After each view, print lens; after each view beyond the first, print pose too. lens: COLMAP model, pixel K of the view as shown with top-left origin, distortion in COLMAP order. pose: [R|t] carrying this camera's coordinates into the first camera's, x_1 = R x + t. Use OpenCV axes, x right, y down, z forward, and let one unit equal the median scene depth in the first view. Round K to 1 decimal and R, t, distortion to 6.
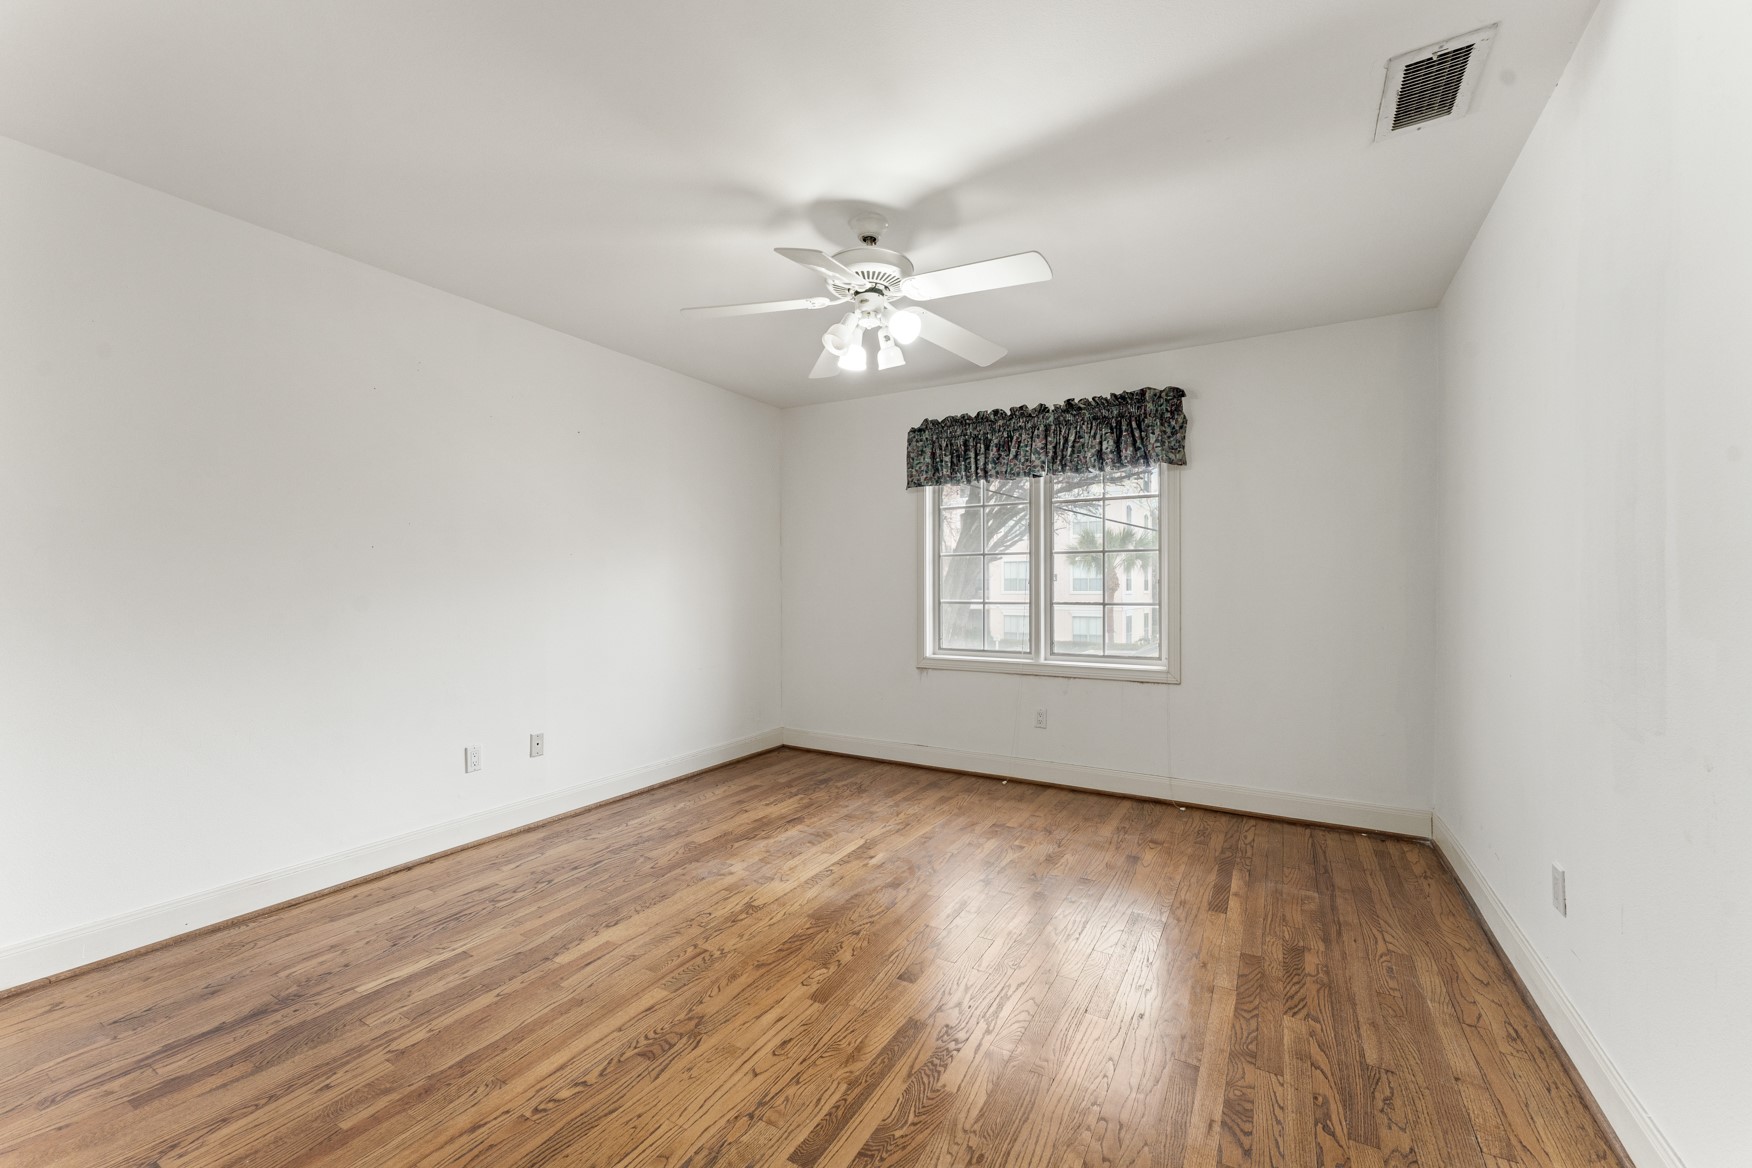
lens RADIAL K [[700.1, 0, 878.2], [0, 700.1, 586.1], [0, 0, 1]] dist [-0.000701, 0.000014]
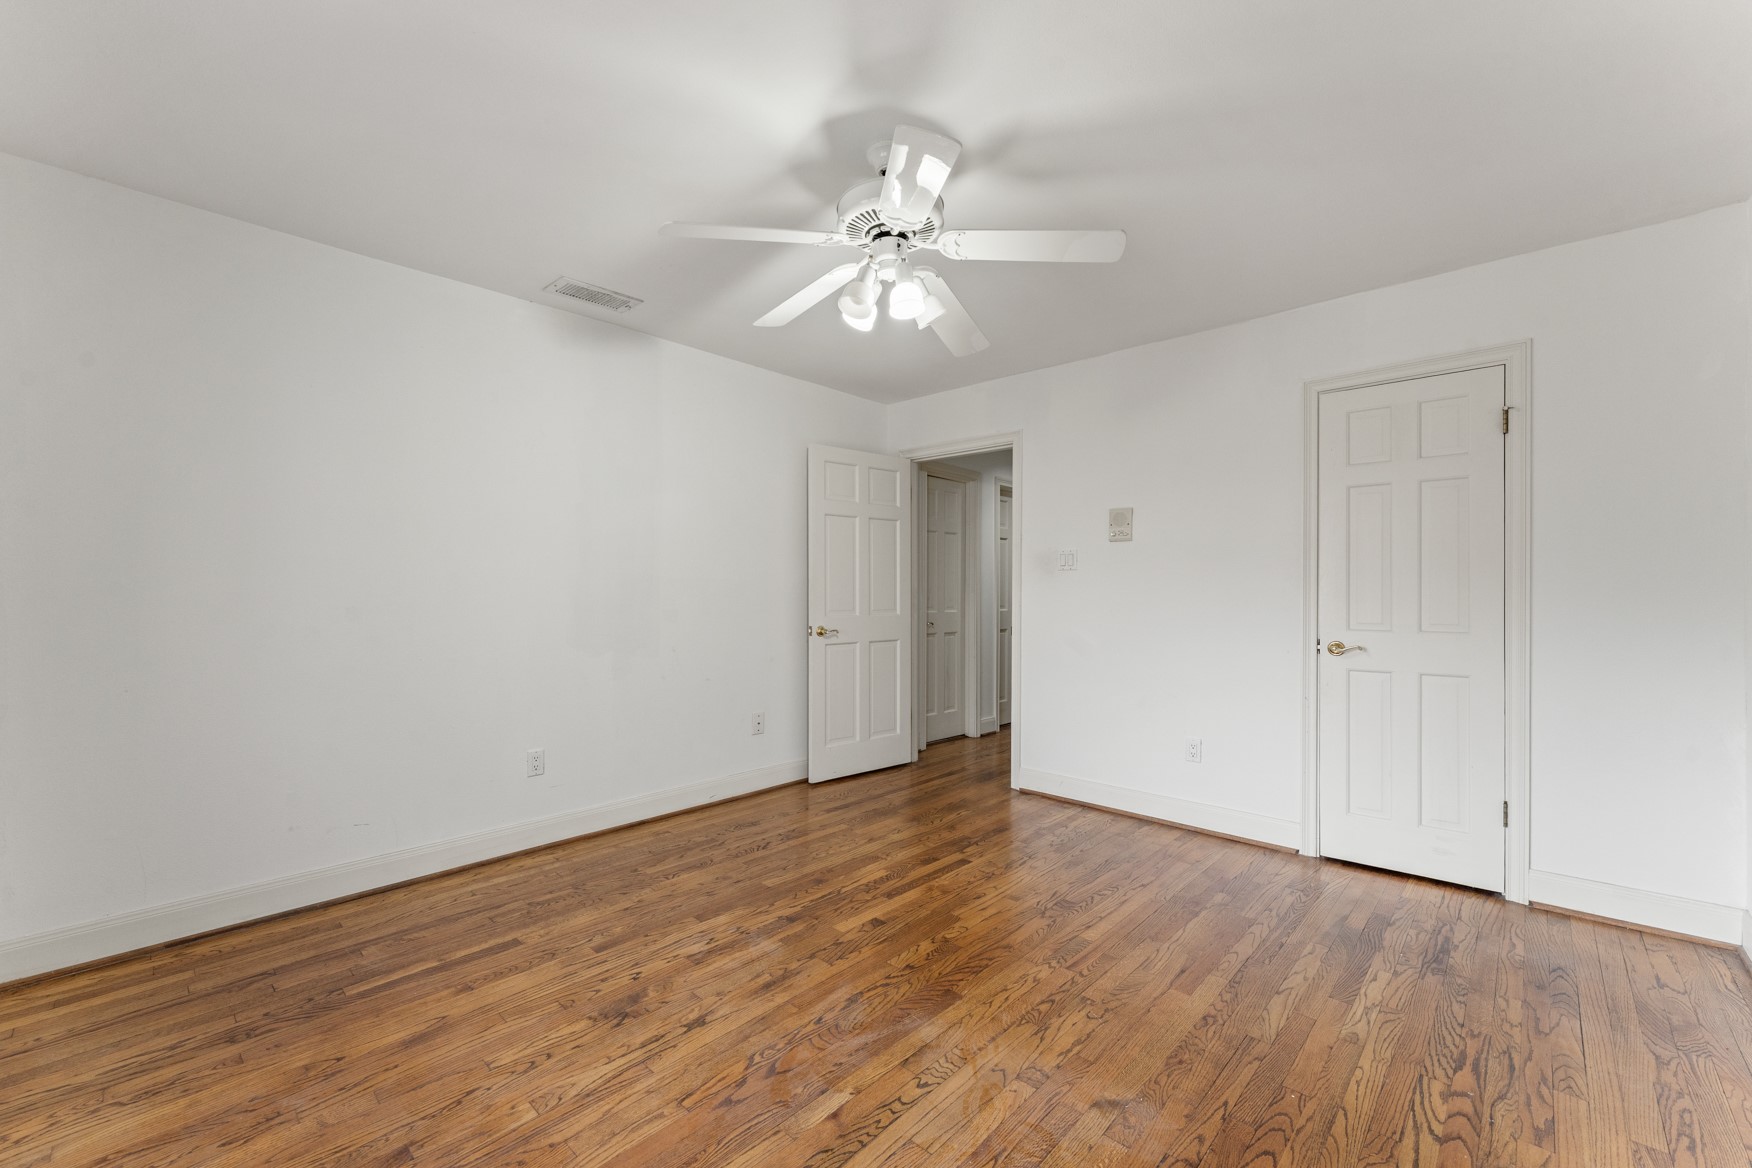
lens RADIAL K [[700.1, 0, 880.1], [0, 700.1, 599.4], [0, 0, 1]] dist [-0.000701, 0.000014]
pose [[-0.974990, -0.004487, 0.222201, -0.201381], [-0.002678, 0.999961, 0.008444, 0.004314], [-0.222231, 0.007637, -0.974964, 1.947261]]
